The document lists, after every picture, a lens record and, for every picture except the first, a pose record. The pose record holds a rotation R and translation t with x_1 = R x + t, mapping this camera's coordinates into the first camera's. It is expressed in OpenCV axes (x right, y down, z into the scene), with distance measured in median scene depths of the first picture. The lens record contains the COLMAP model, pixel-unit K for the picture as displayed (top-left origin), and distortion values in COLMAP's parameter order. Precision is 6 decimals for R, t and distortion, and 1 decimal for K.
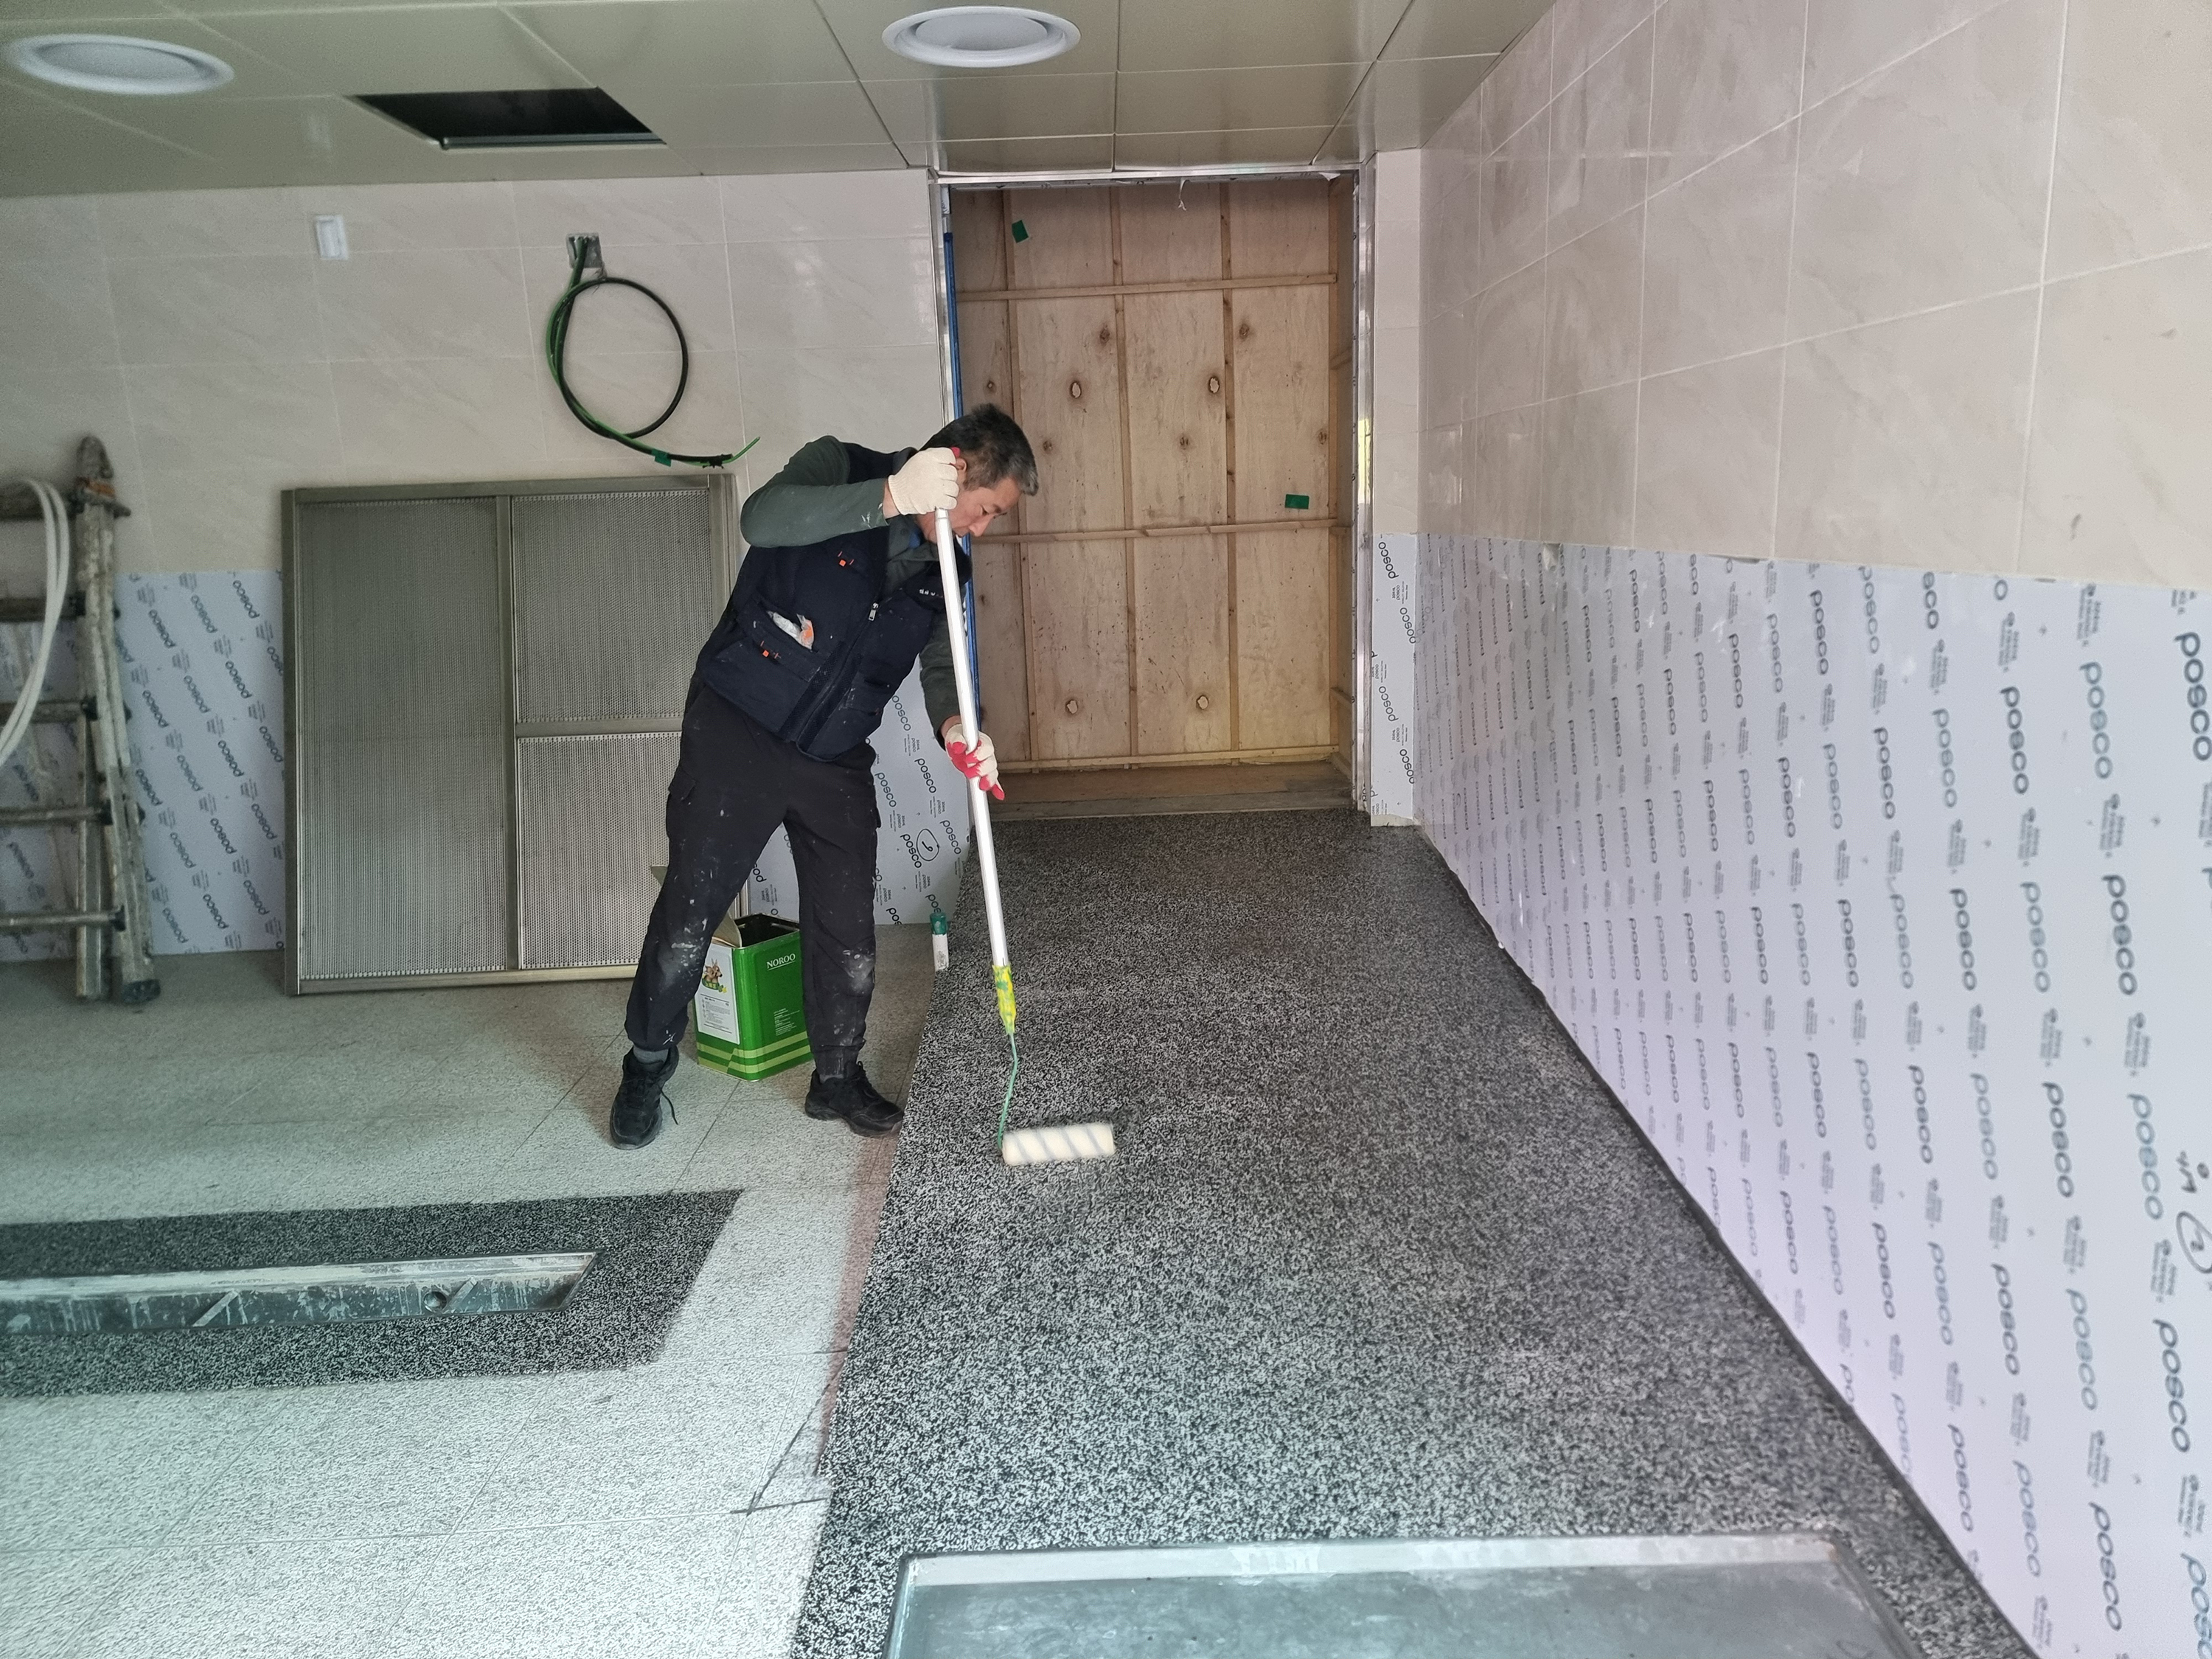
lens RADIAL K [[1568.8, 0, 1106.0], [0, 1568.8, 829.5], [0, 0, 1]] dist [0.078405, -0.056173]
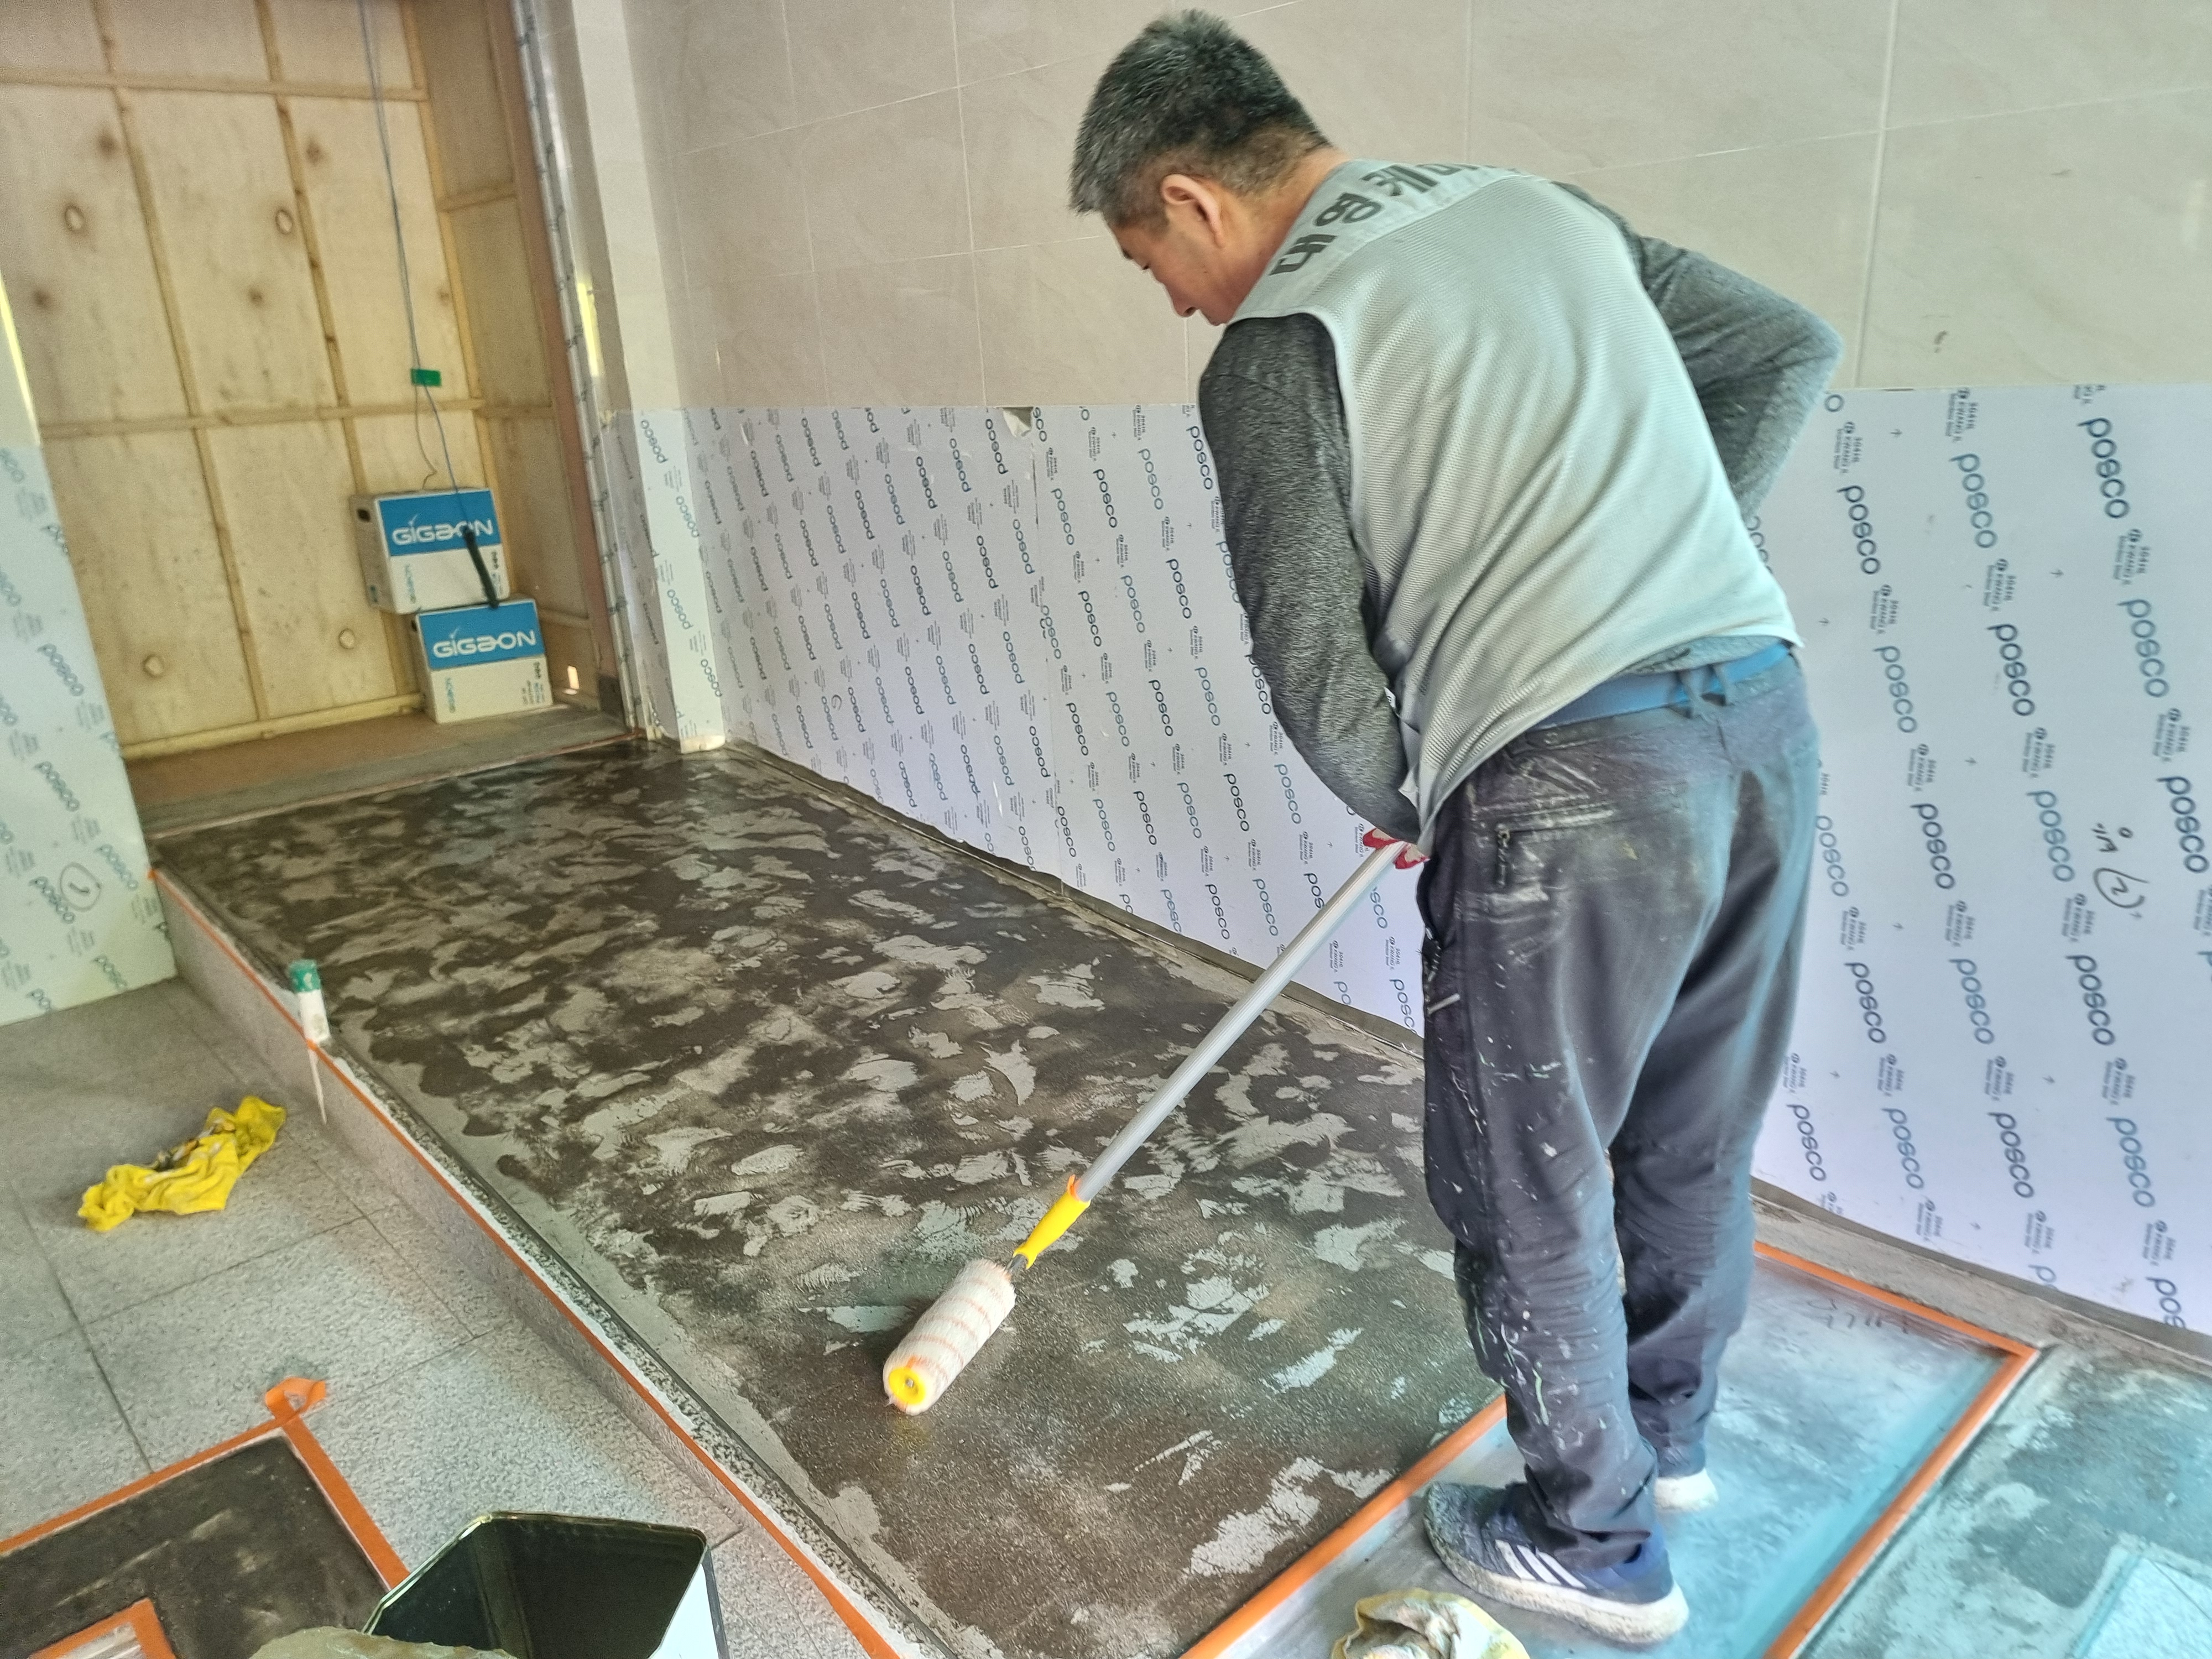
lens RADIAL K [[1552.2, 0, 1146.0], [0, 1552.2, 850.0], [0, 0, 1]] dist [0.079050, -0.088023]
pose [[0.716028, -0.207389, 0.666554, -0.207170], [0.159357, 0.978198, 0.133167, -0.020297], [-0.679640, 0.010869, 0.733466, 0.162305]]
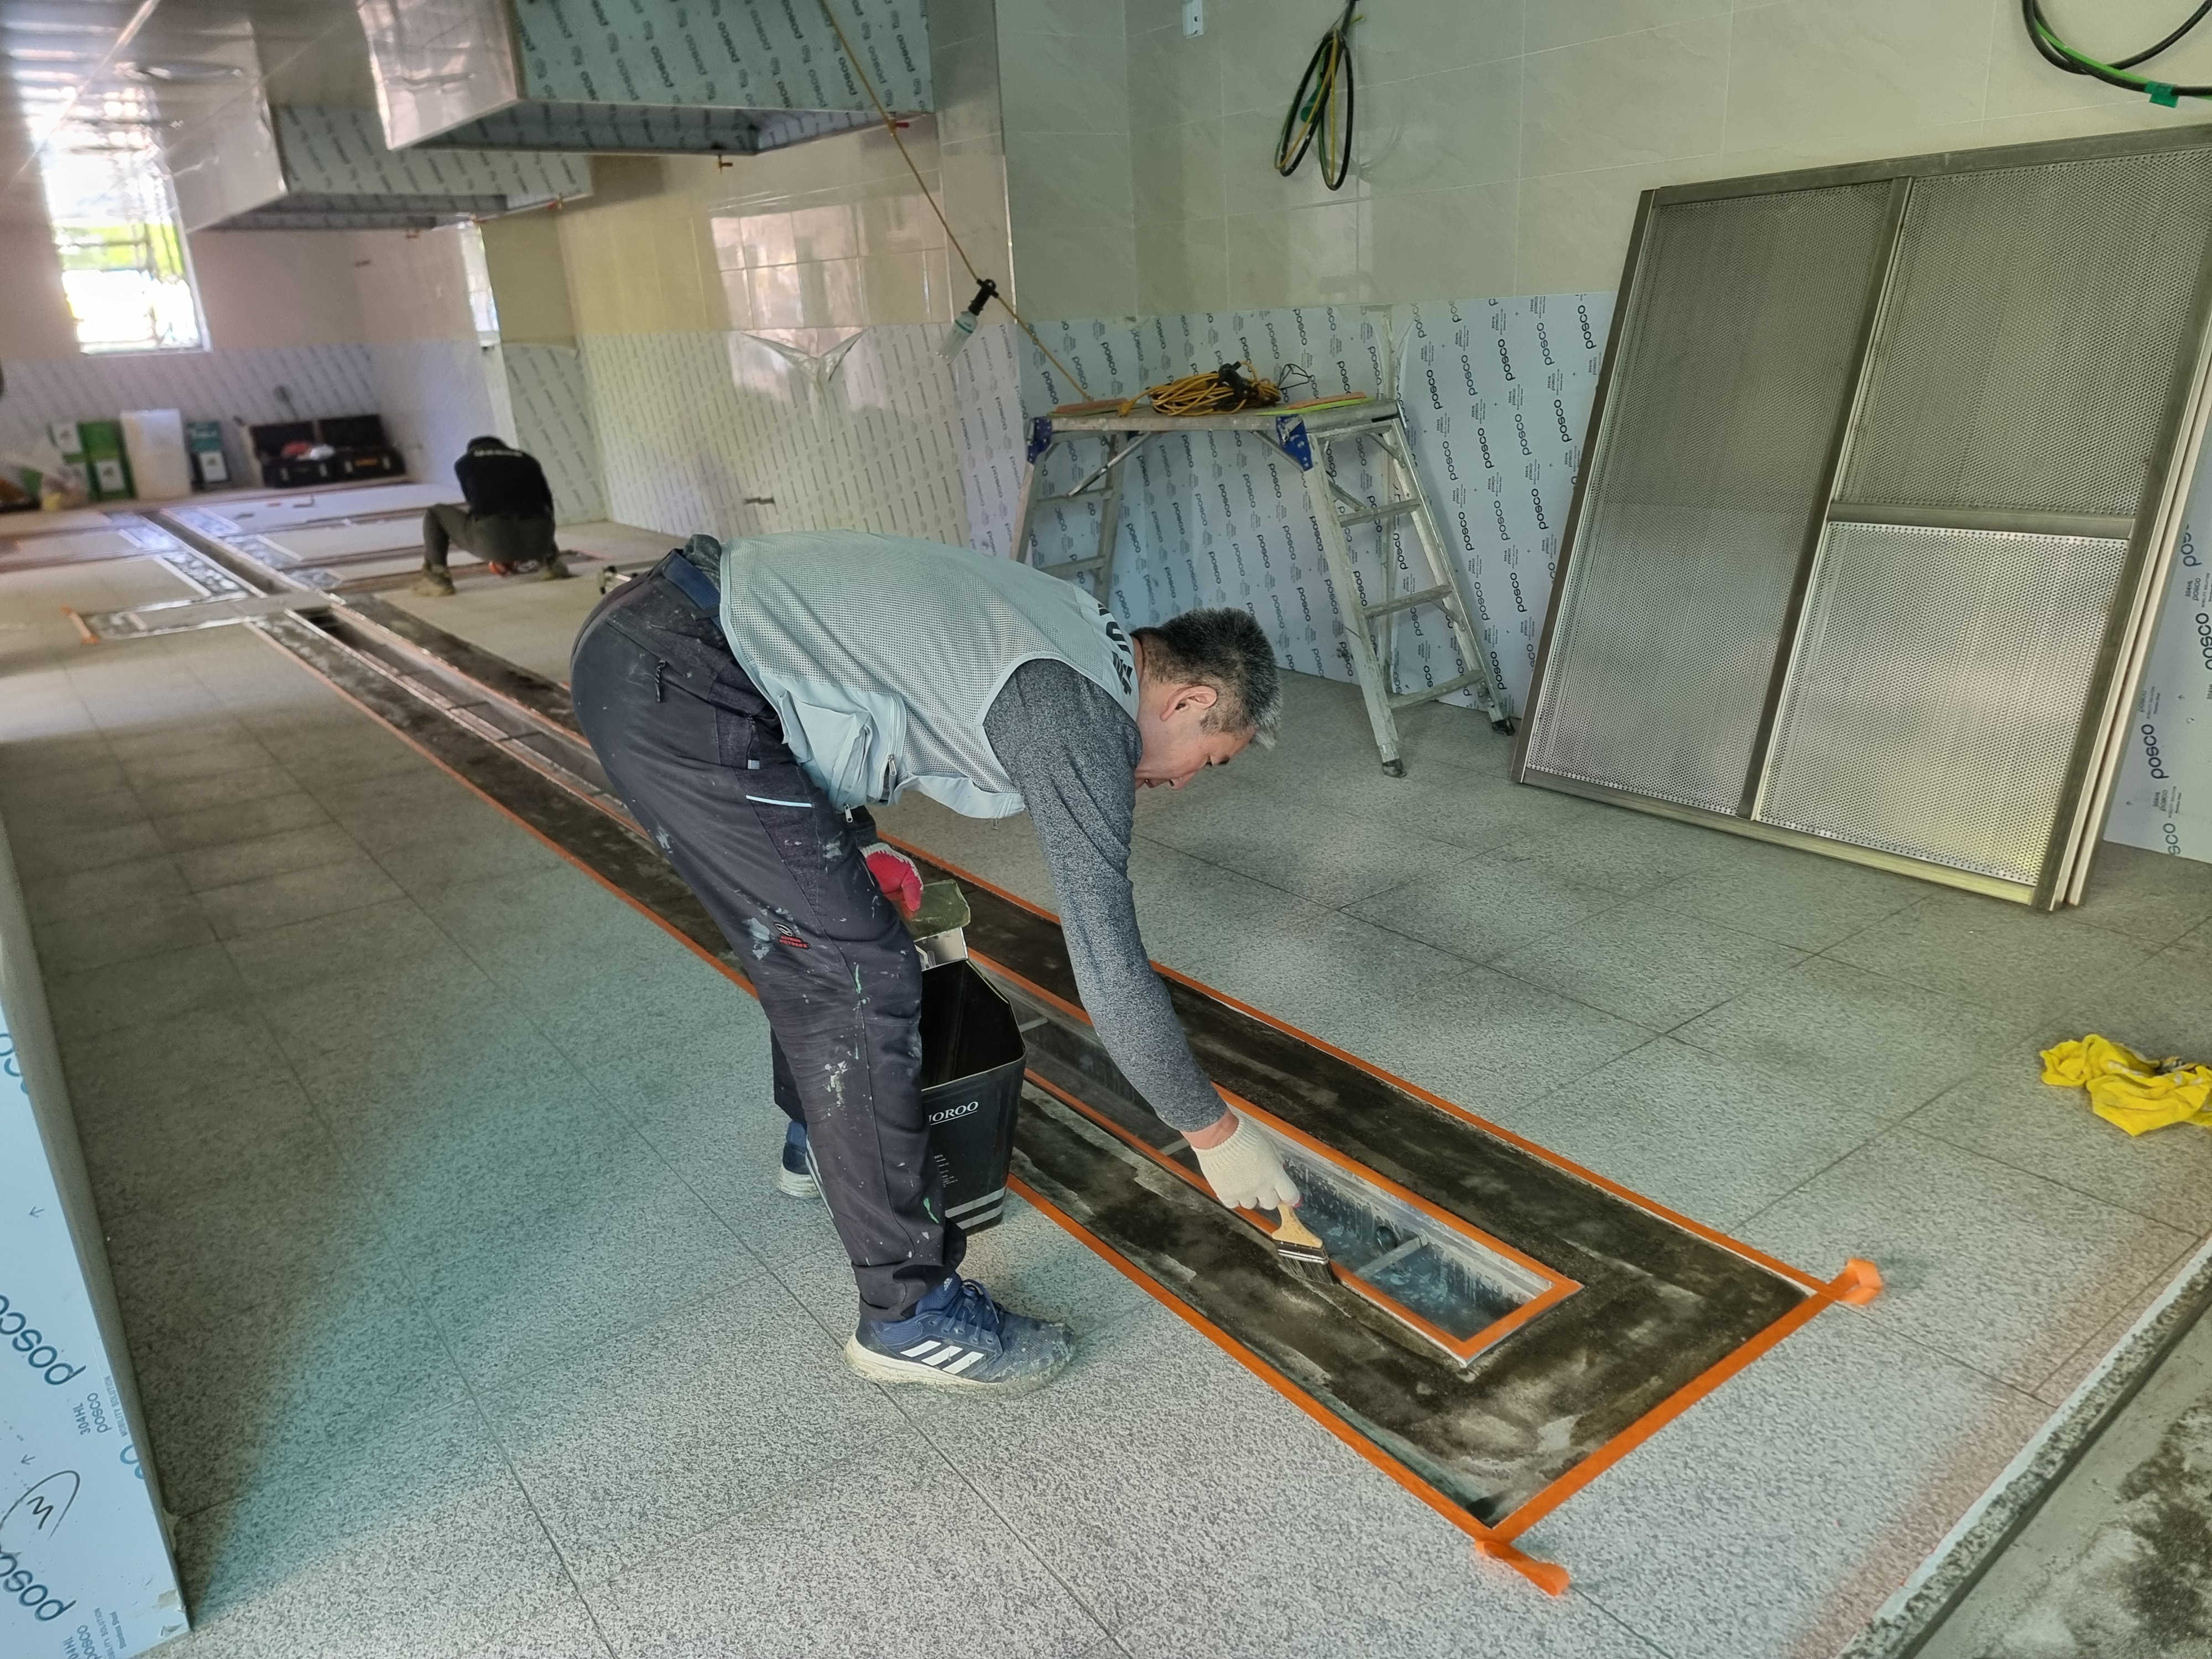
lens RADIAL K [[1504.7, 0, 1024.6], [0, 1504.7, 824.6], [0, 0, 1]] dist [-0.006589, -0.007854]
pose [[0.560504, 0.262613, -0.785411, 0.007211], [-0.124044, 0.964313, 0.233909, -0.030915], [0.818809, -0.033681, 0.573077, 0.234679]]
